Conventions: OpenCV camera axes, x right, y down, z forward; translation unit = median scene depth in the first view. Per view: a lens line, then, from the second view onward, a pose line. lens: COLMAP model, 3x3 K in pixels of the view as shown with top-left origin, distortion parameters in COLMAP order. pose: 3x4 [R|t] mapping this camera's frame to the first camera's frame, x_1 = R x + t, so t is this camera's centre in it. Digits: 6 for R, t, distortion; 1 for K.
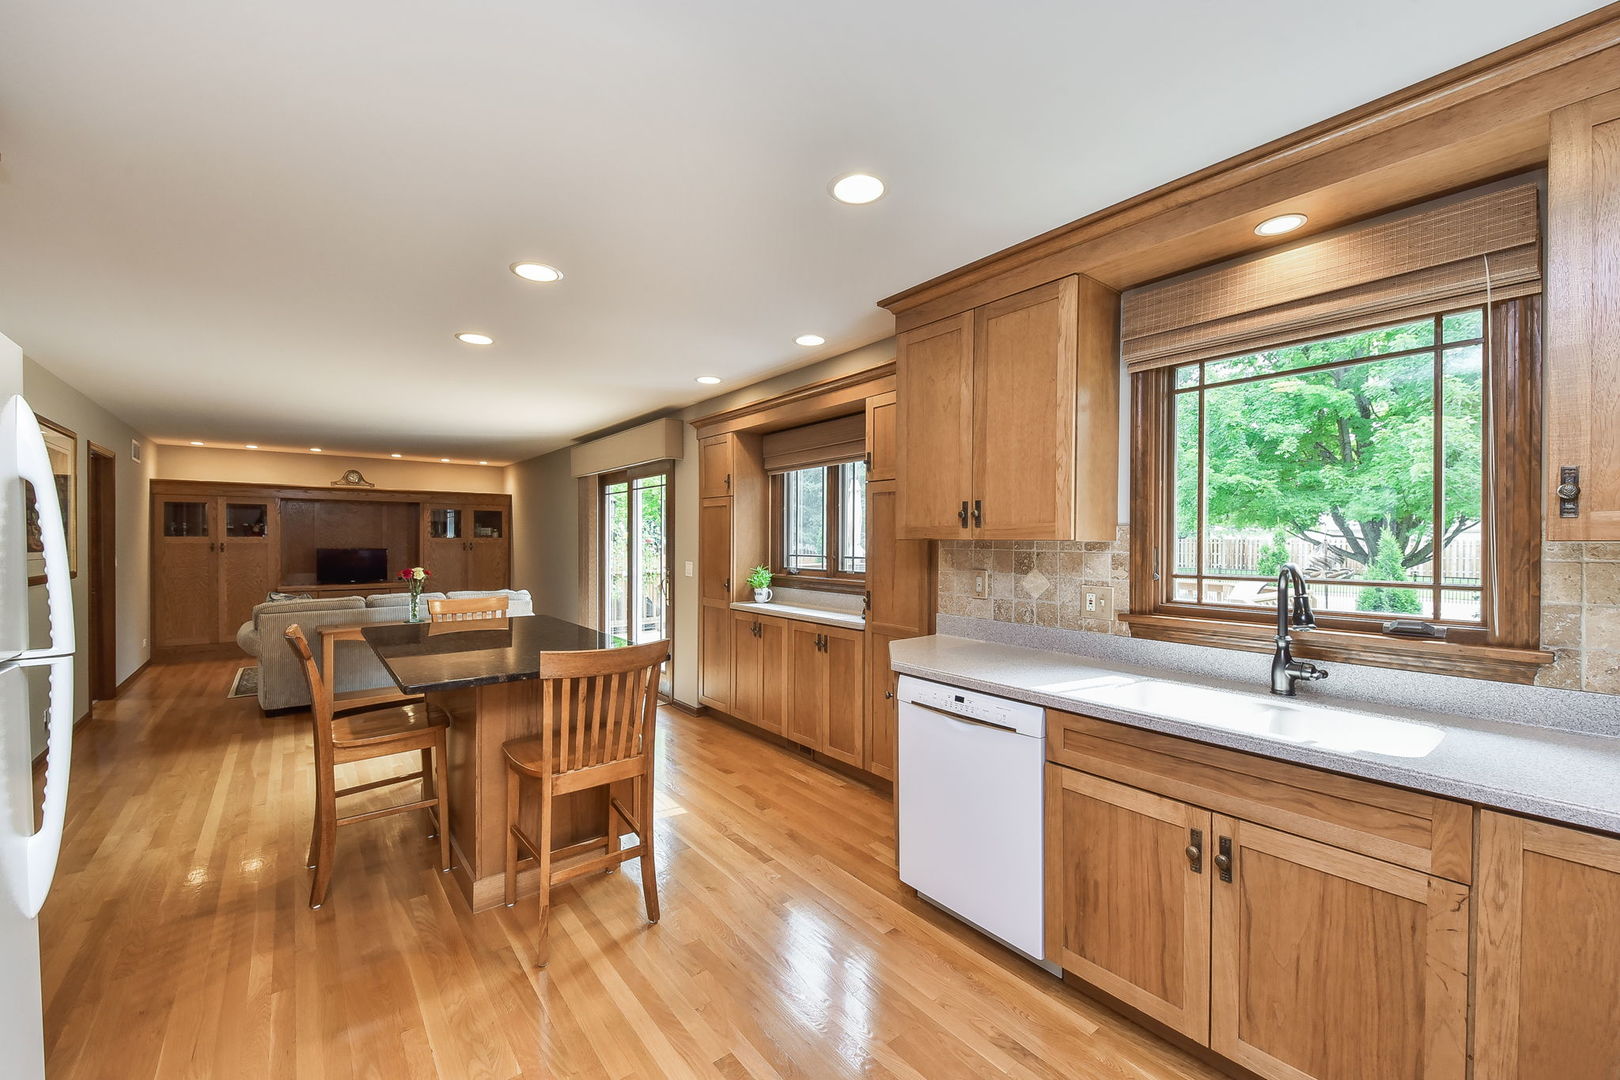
lens RADIAL K [[631.5, 0, 810.0], [0, 631.5, 540.0], [0, 0, 1]] dist [0.000889, 0.000105]
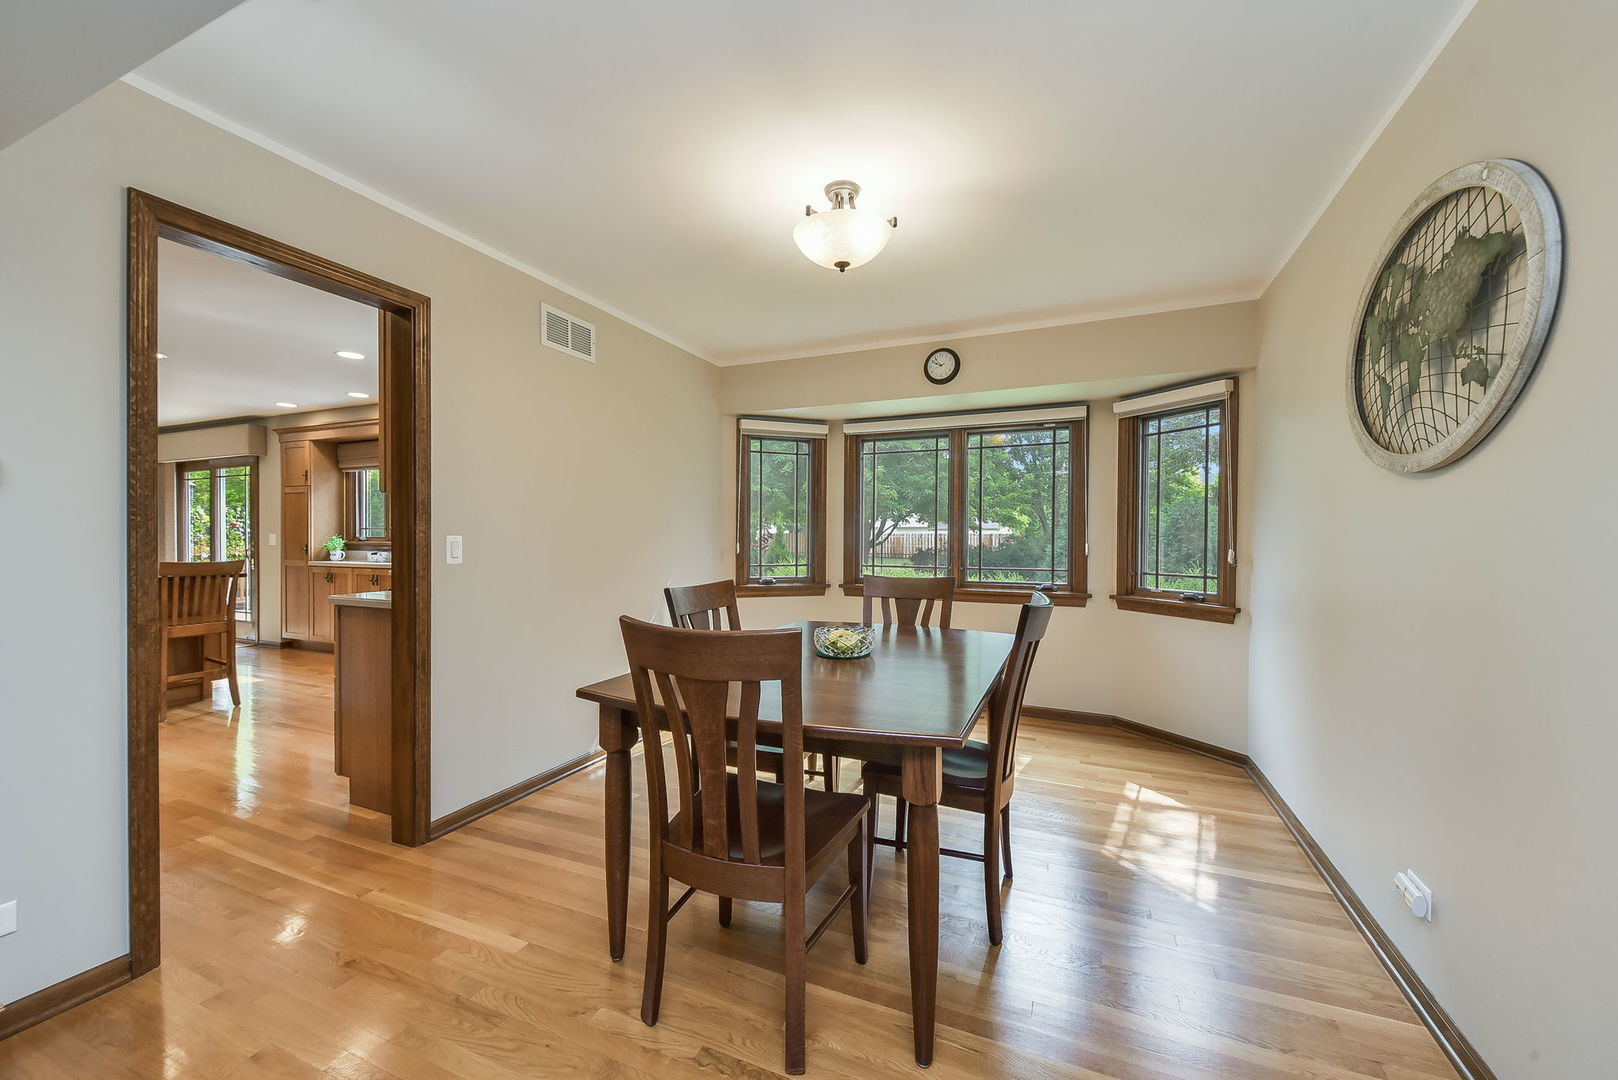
lens RADIAL K [[630.7, 0, 809.0], [0, 630.7, 540.0], [0, 0, 1]] dist [0.000889, 0.000105]
pose [[0.882908, -0.001395, 0.469544, 0.195548], [-0.000309, 0.999994, 0.003552, 0.045530], [-0.469546, -0.003281, 0.882902, -0.754665]]
